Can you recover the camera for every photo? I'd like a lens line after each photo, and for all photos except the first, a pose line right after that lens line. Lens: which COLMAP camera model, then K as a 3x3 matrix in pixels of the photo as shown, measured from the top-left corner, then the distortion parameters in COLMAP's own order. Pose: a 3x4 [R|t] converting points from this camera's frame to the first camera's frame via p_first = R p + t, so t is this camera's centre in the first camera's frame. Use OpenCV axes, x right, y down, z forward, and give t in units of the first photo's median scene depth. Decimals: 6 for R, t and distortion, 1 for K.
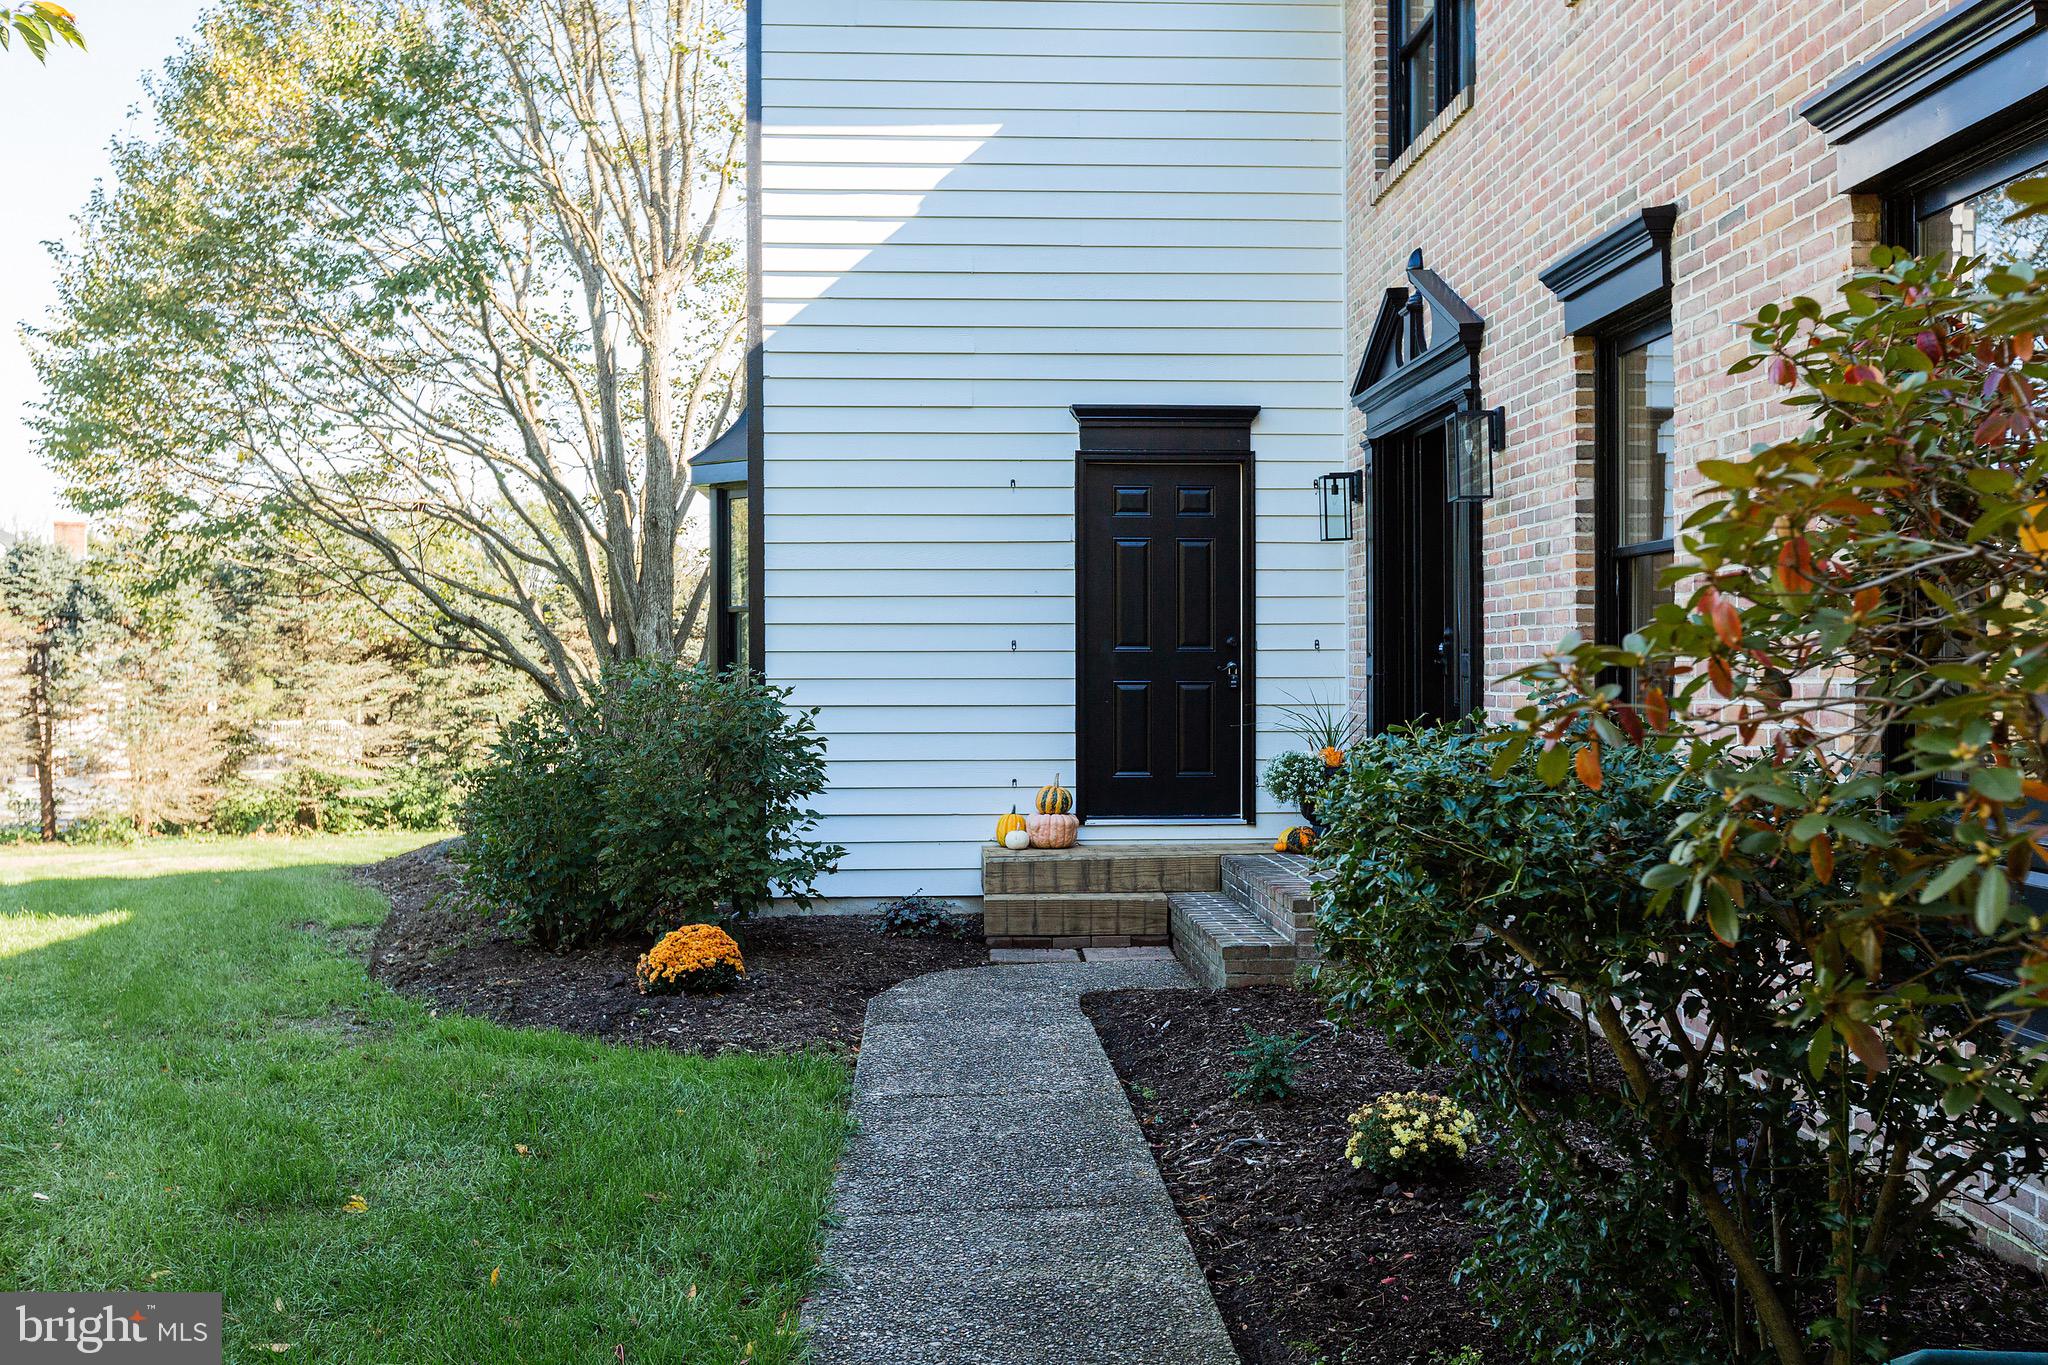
lens RADIAL K [[2065.5, 0, 1025.8], [0, 2065.5, 683.5], [0, 0, 1]] dist [0.006931, 0.000000]
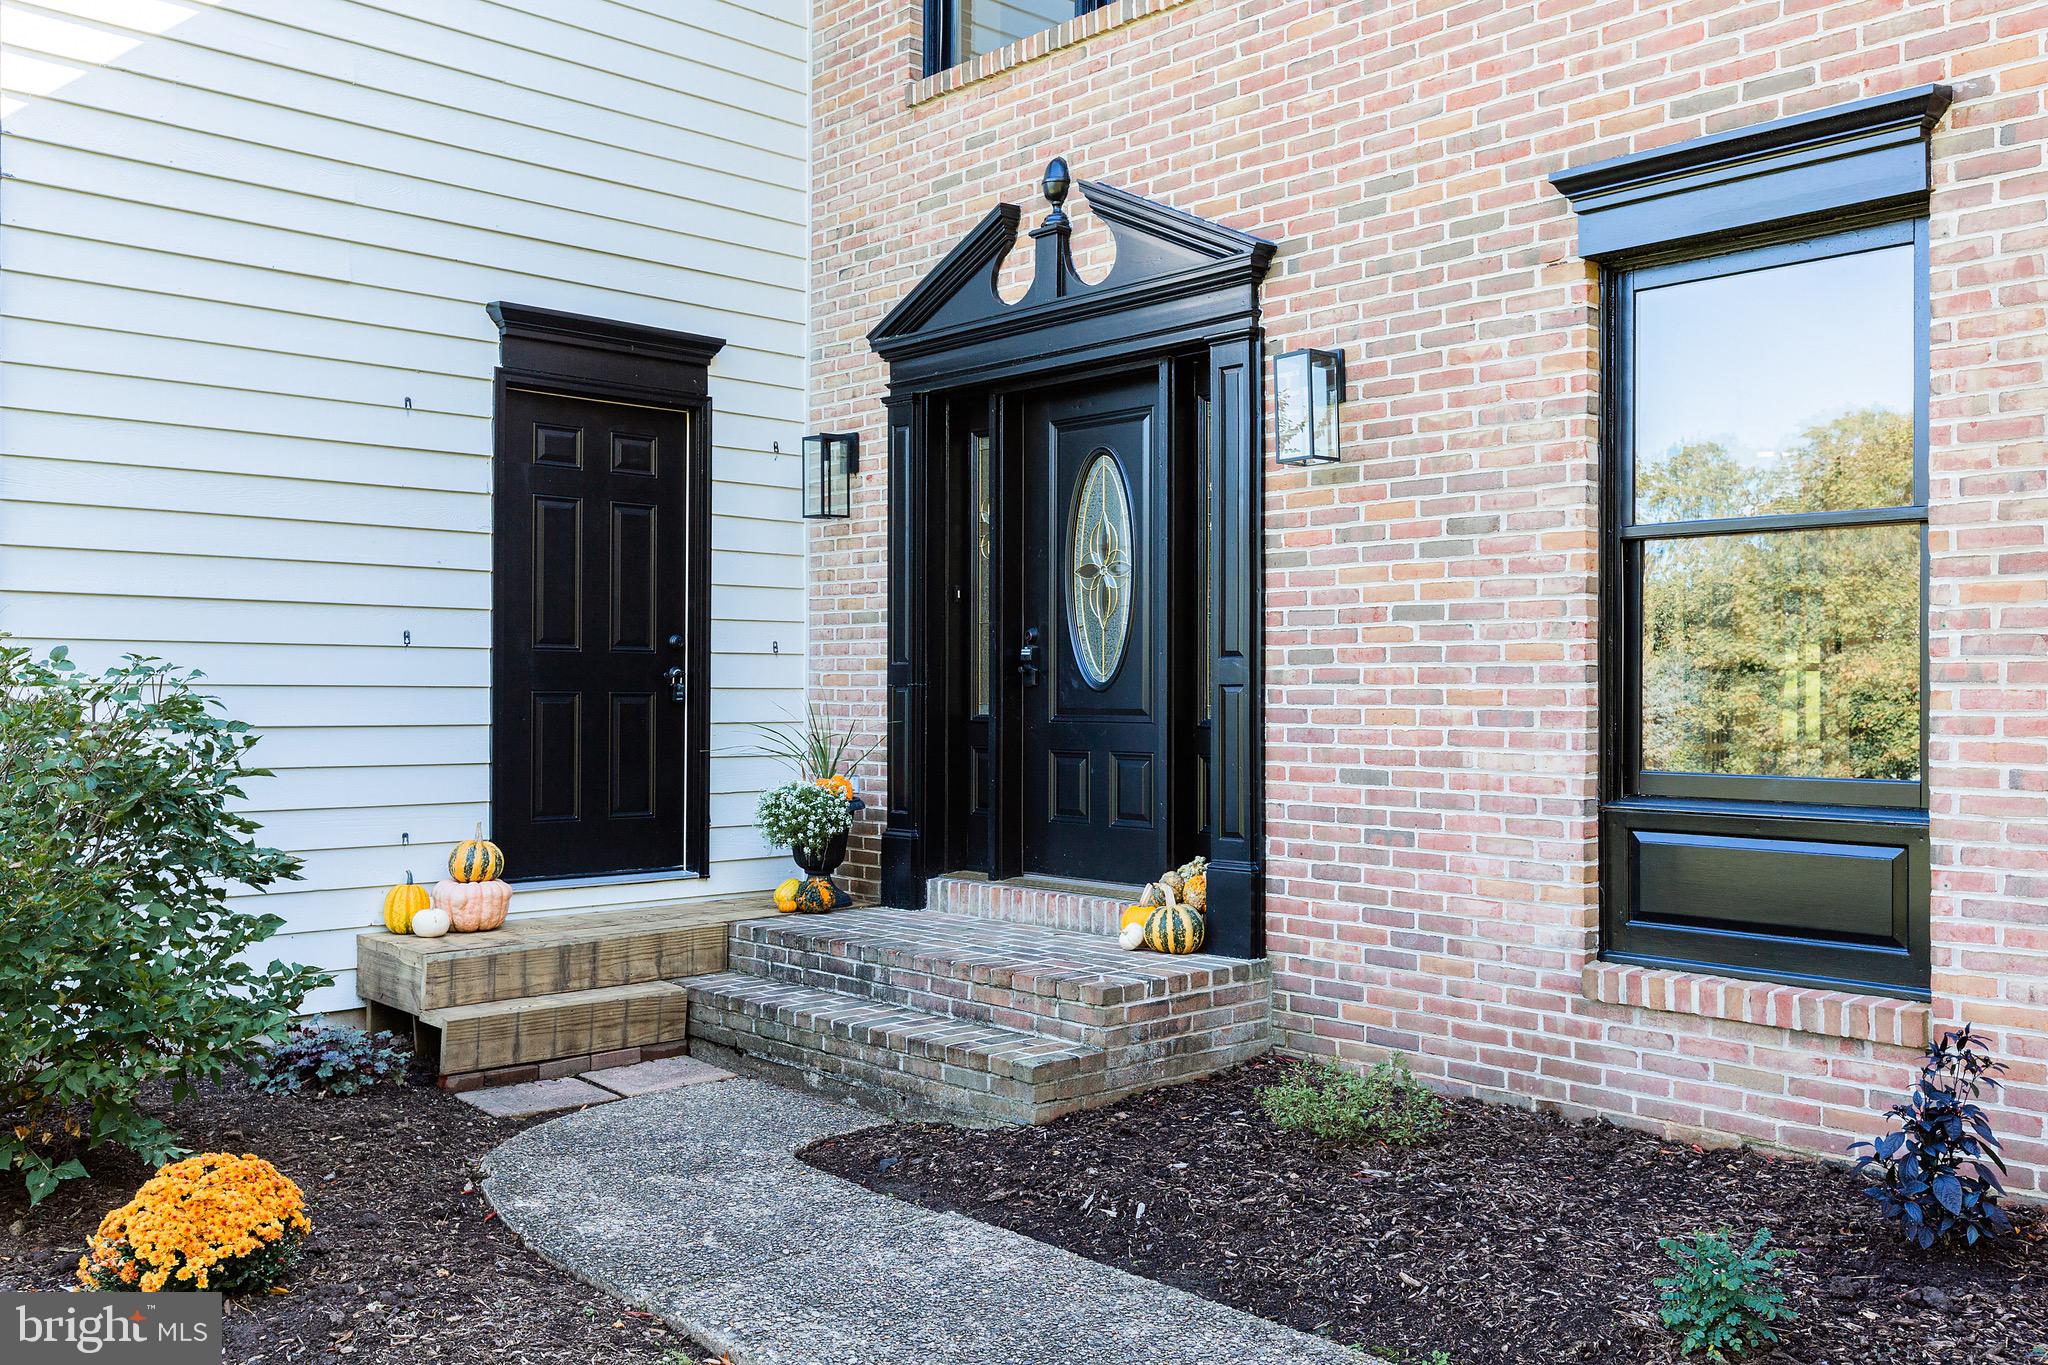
lens RADIAL K [[1750.7, 0, 1021.7], [0, 1750.7, 680.4], [0, 0, 1]] dist [0.000158, -0.011249]
pose [[0.762145, 0.009718, 0.647333, -0.227040], [-0.001094, 0.999905, -0.013724, 0.003218], [-0.647405, 0.009752, 0.762083, 0.423902]]
